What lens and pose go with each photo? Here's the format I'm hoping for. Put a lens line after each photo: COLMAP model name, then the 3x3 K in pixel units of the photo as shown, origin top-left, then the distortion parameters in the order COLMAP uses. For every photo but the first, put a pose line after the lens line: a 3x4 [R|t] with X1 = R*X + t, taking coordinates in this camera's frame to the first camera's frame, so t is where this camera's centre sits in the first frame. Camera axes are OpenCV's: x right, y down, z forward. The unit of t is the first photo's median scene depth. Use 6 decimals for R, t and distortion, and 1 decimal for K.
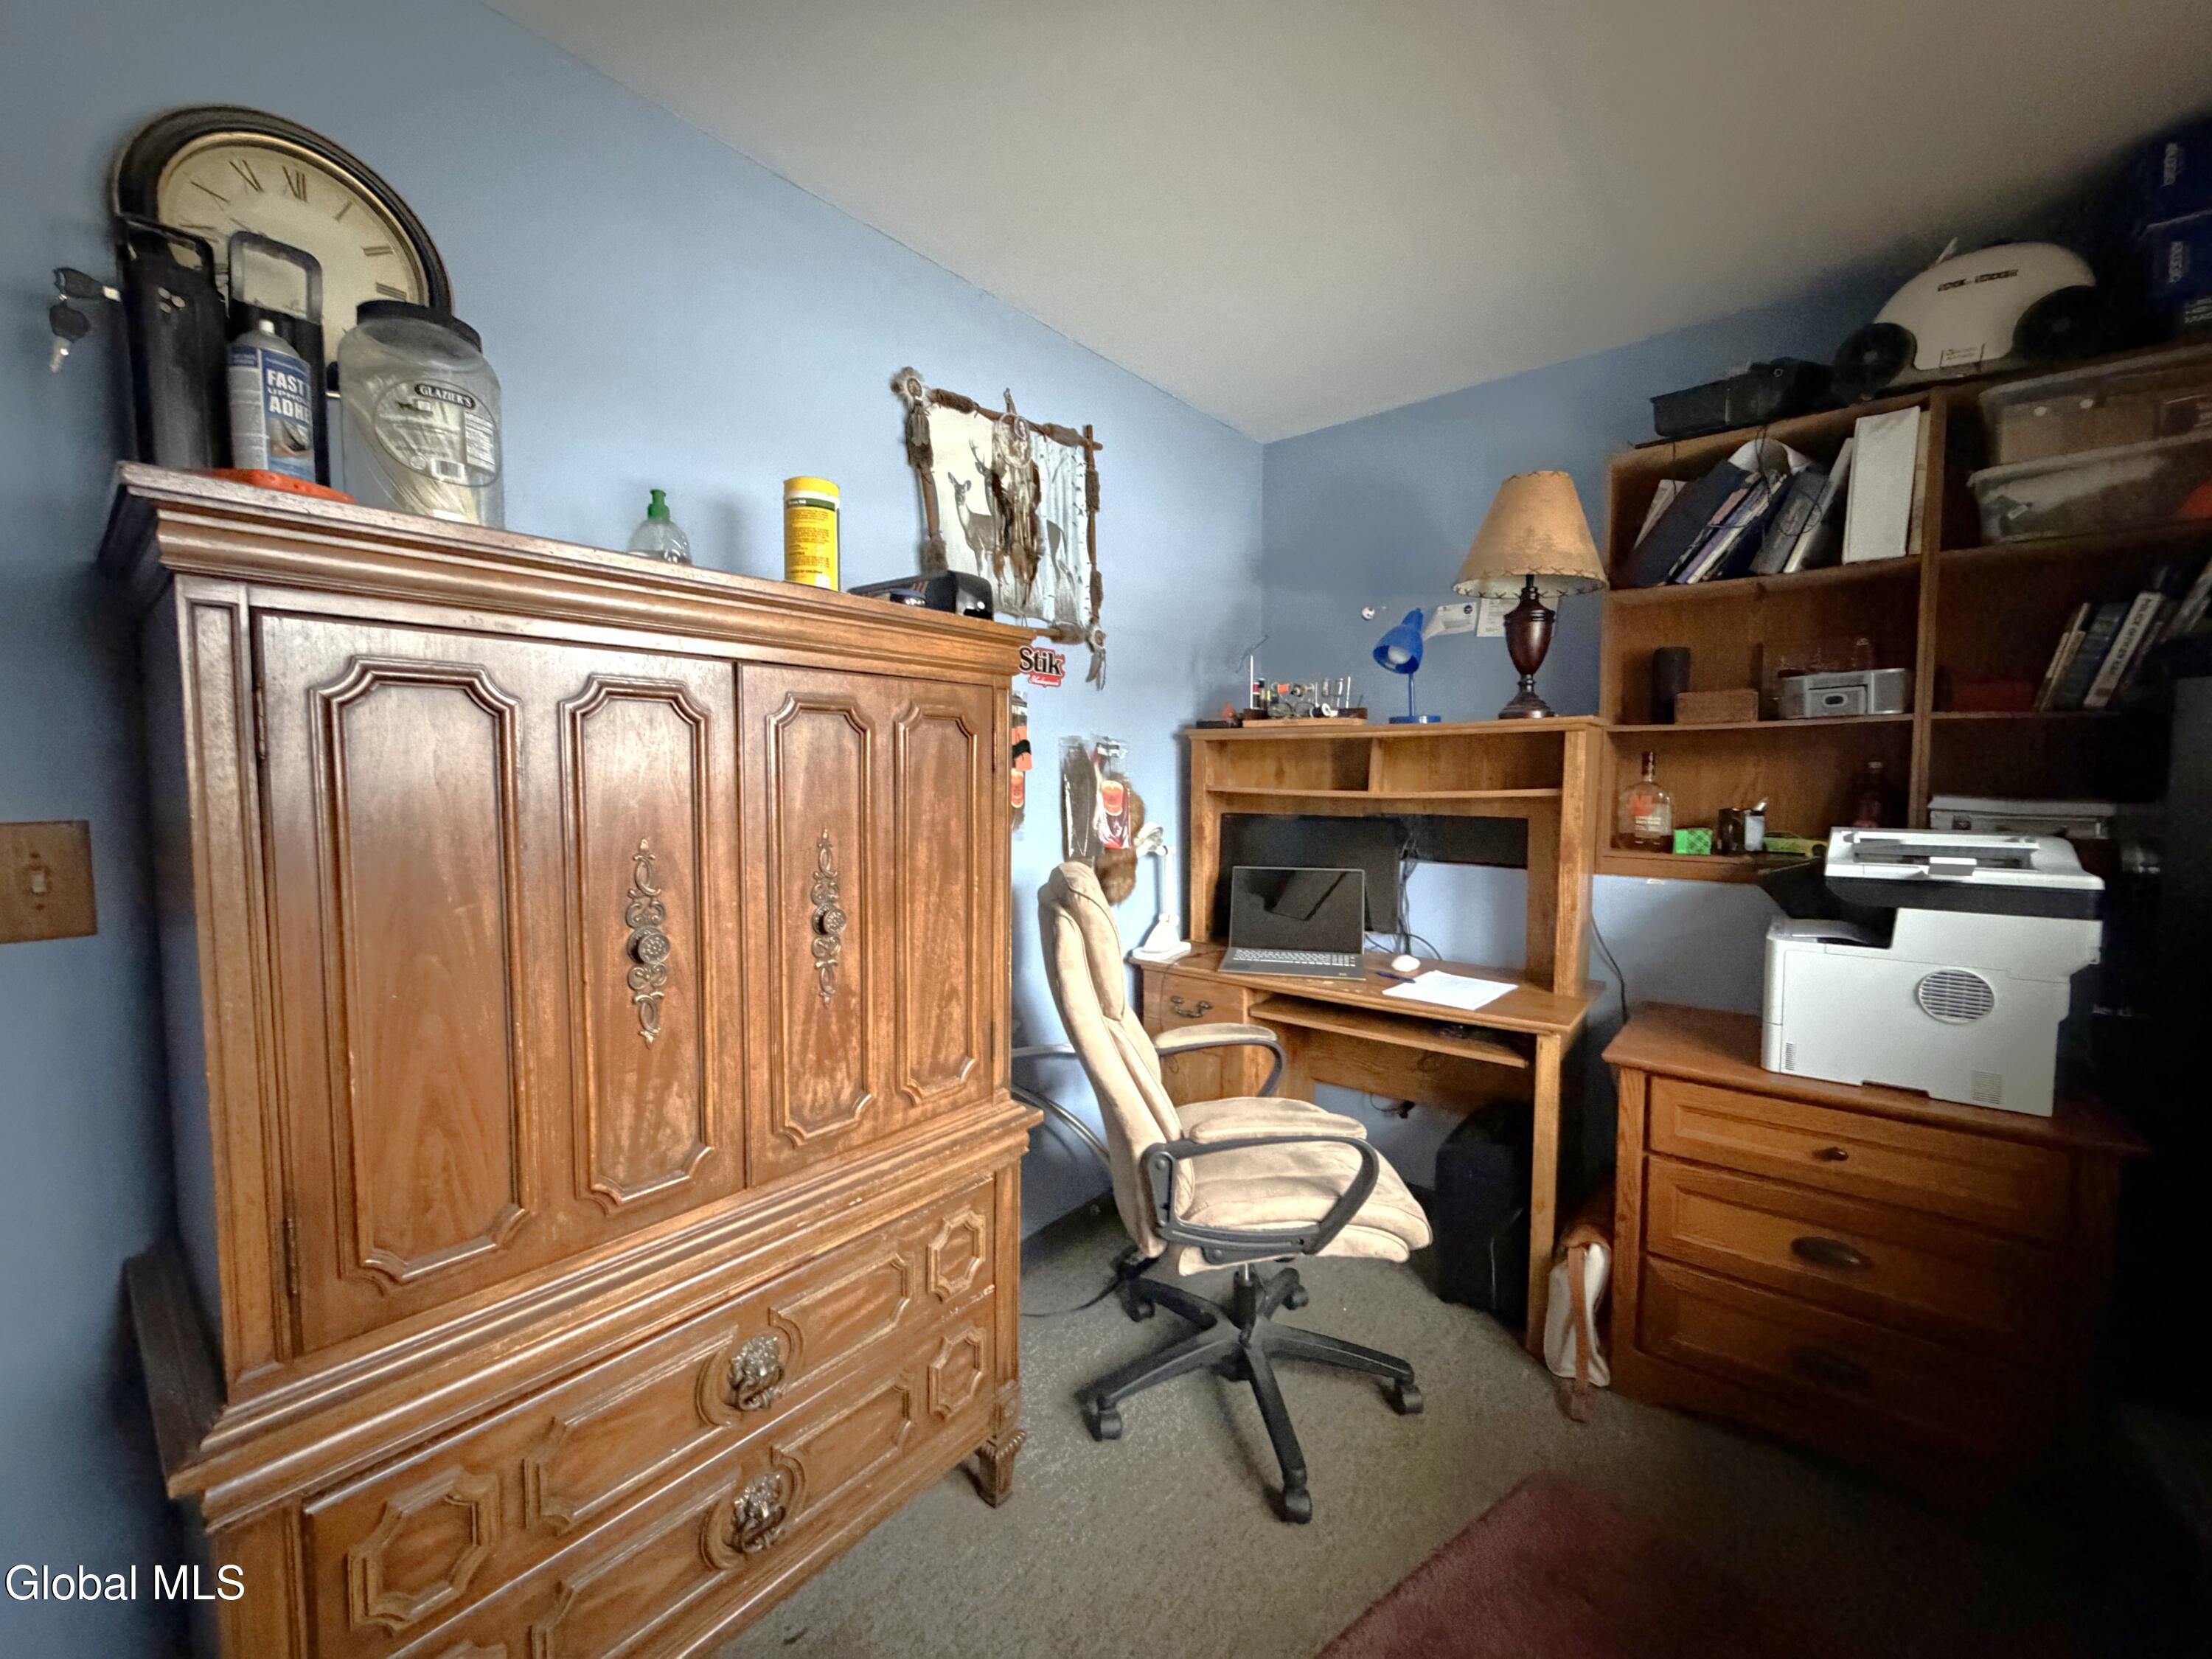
lens RADIAL K [[880.2, 0, 1106.0], [0, 880.2, 829.5], [0, 0, 1]] dist [-0.002100, -0.000156]
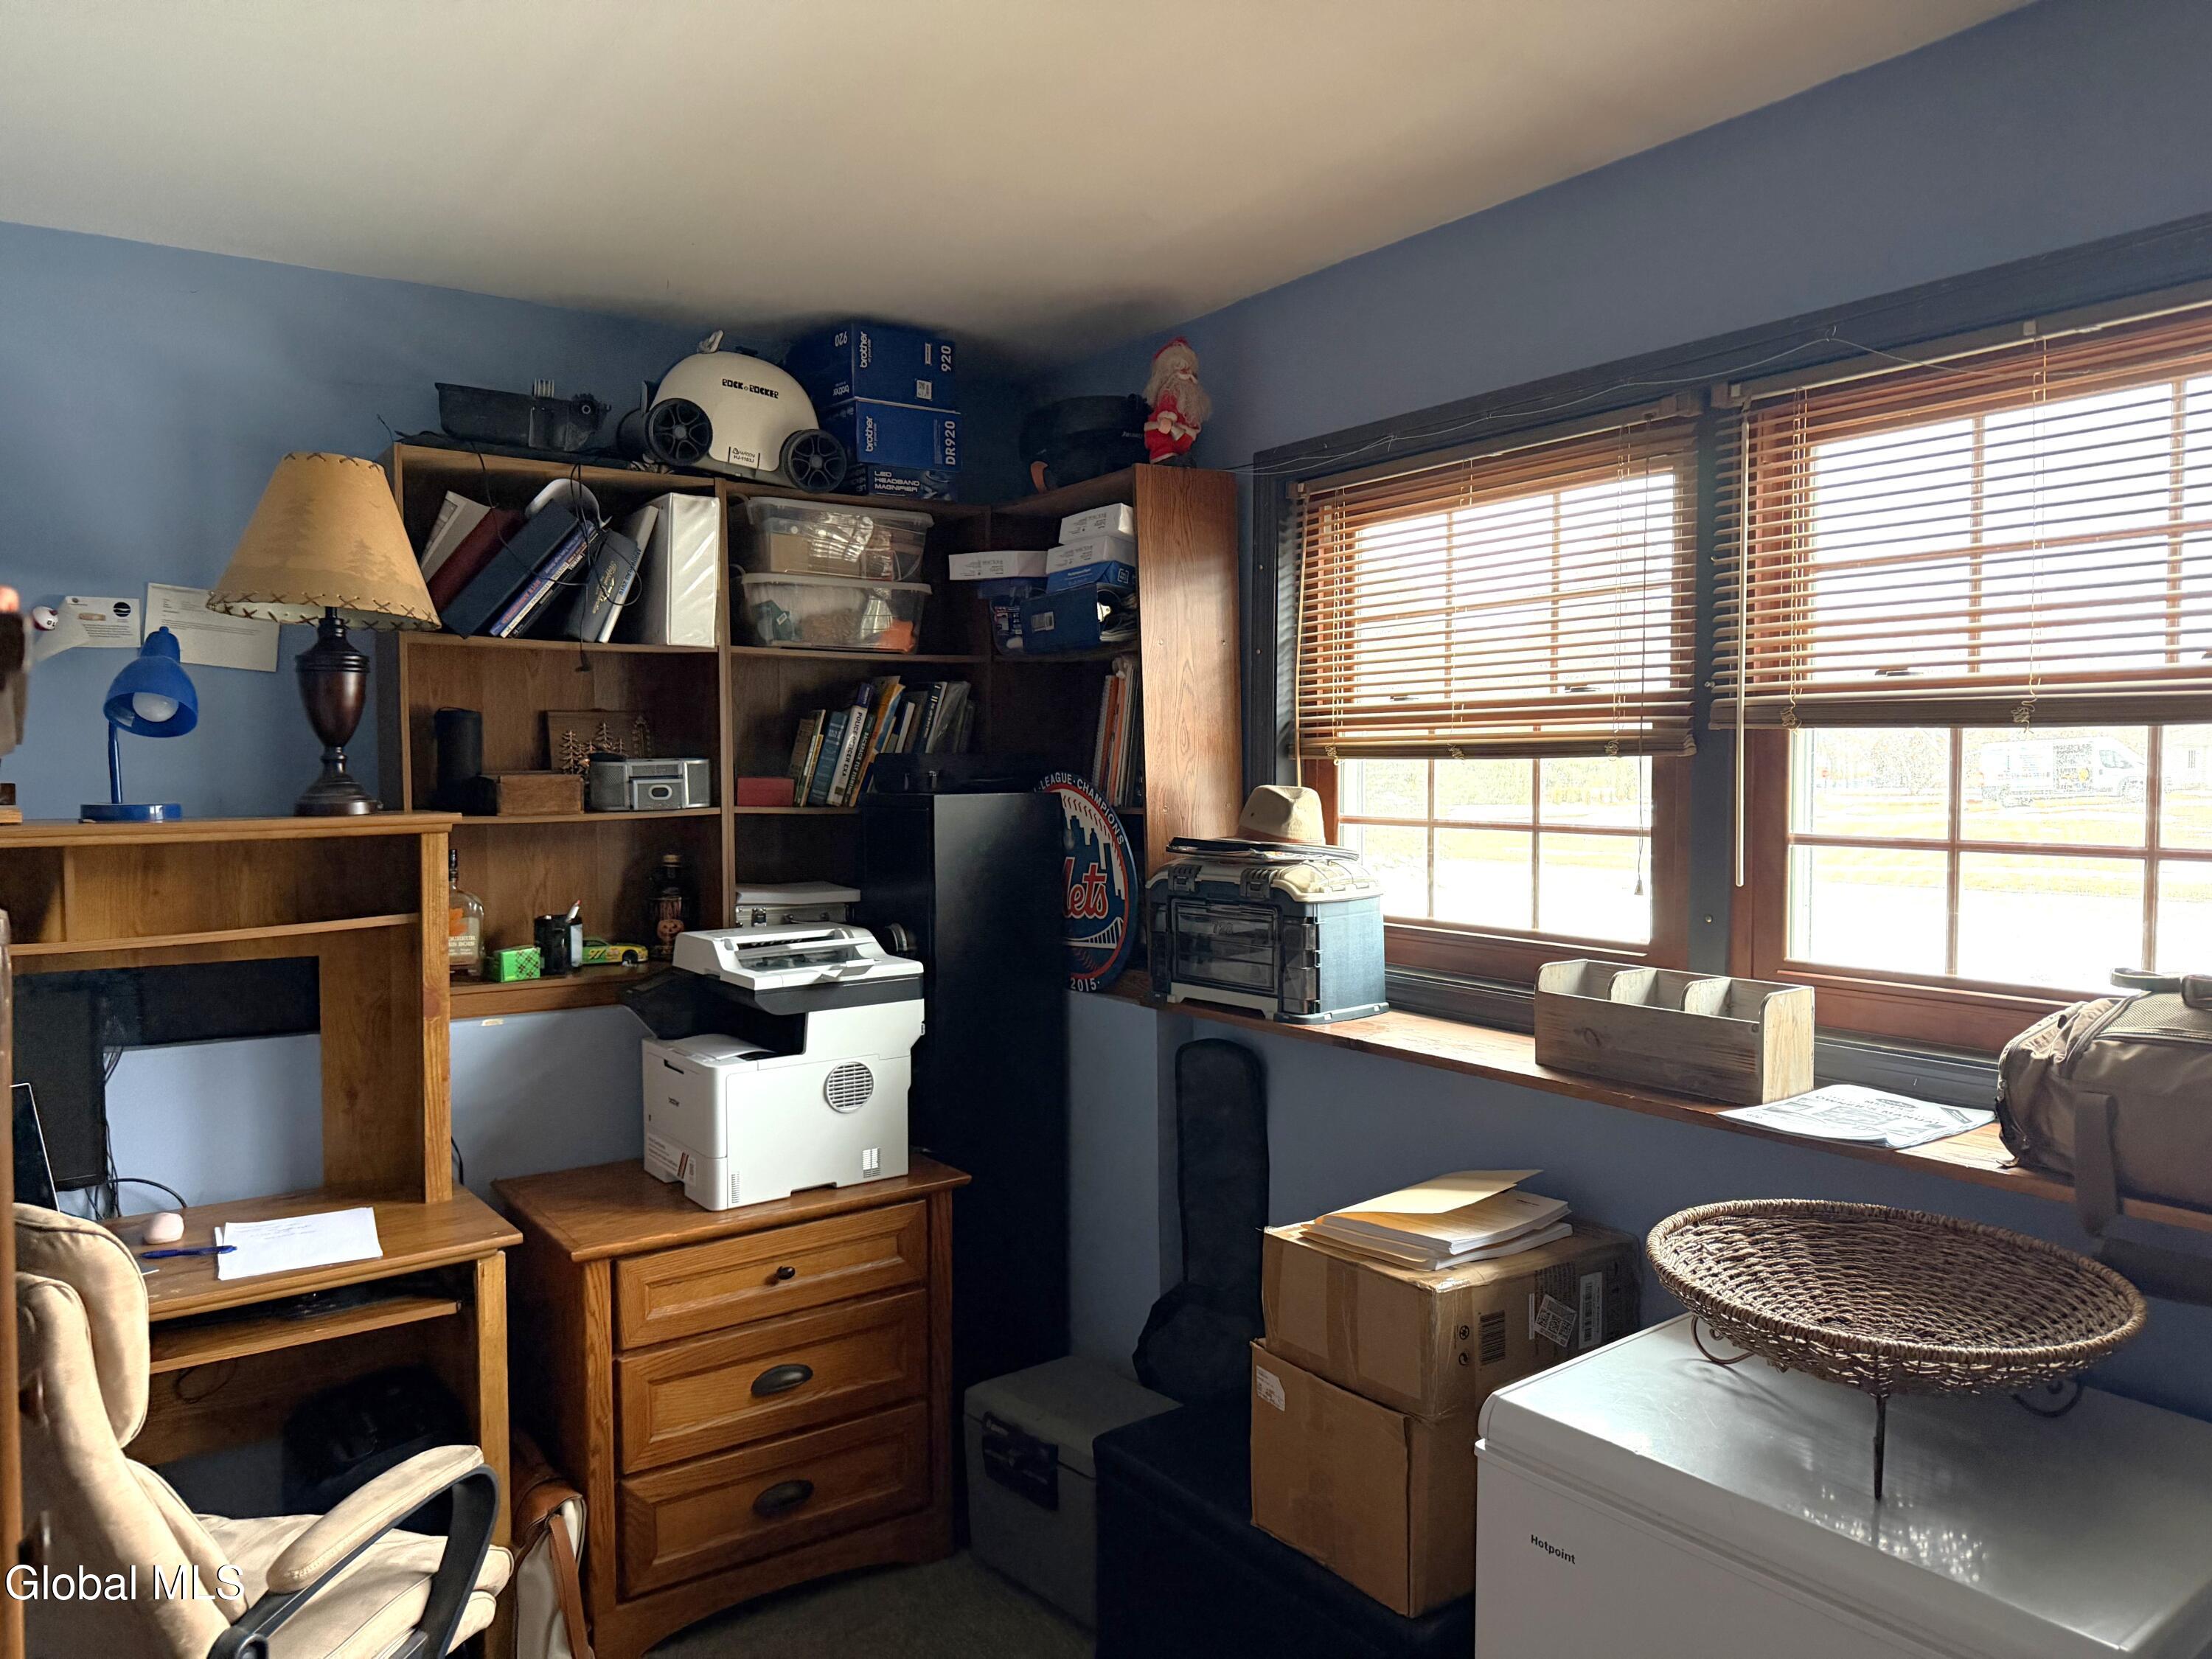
lens RADIAL K [[1552.8, 0, 1106.0], [0, 1552.8, 829.5], [0, 0, 1]] dist [0.041405, -0.067379]
pose [[0.255197, -0.039871, 0.966067, -0.631976], [0.069776, 0.997304, 0.022728, -0.118120], [-0.964368, 0.061608, 0.257291, 0.153406]]
